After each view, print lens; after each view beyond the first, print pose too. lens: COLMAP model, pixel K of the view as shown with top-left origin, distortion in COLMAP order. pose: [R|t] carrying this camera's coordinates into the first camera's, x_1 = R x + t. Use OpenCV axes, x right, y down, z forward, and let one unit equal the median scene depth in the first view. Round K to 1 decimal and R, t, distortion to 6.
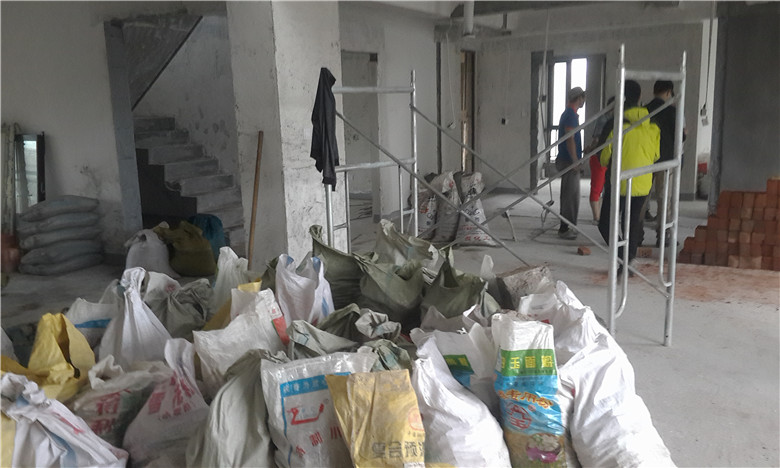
lens RADIAL K [[676.4, 0, 390.0], [0, 676.4, 234.0], [0, 0, 1]] dist [0.004412, -0.002402]
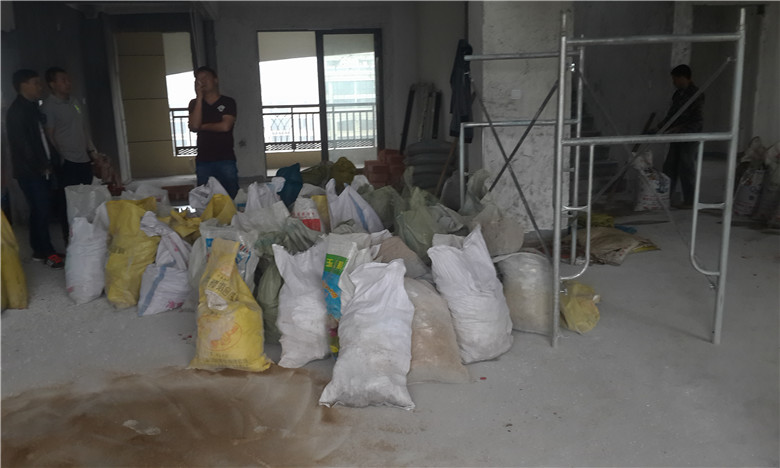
lens RADIAL K [[676.4, 0, 390.0], [0, 676.4, 234.0], [0, 0, 1]] dist [0.004412, -0.002402]
pose [[0.667944, 0.169376, -0.724681, 0.627509], [-0.122385, 0.985499, 0.117533, -0.024392], [0.734080, 0.010185, 0.678987, 0.069793]]
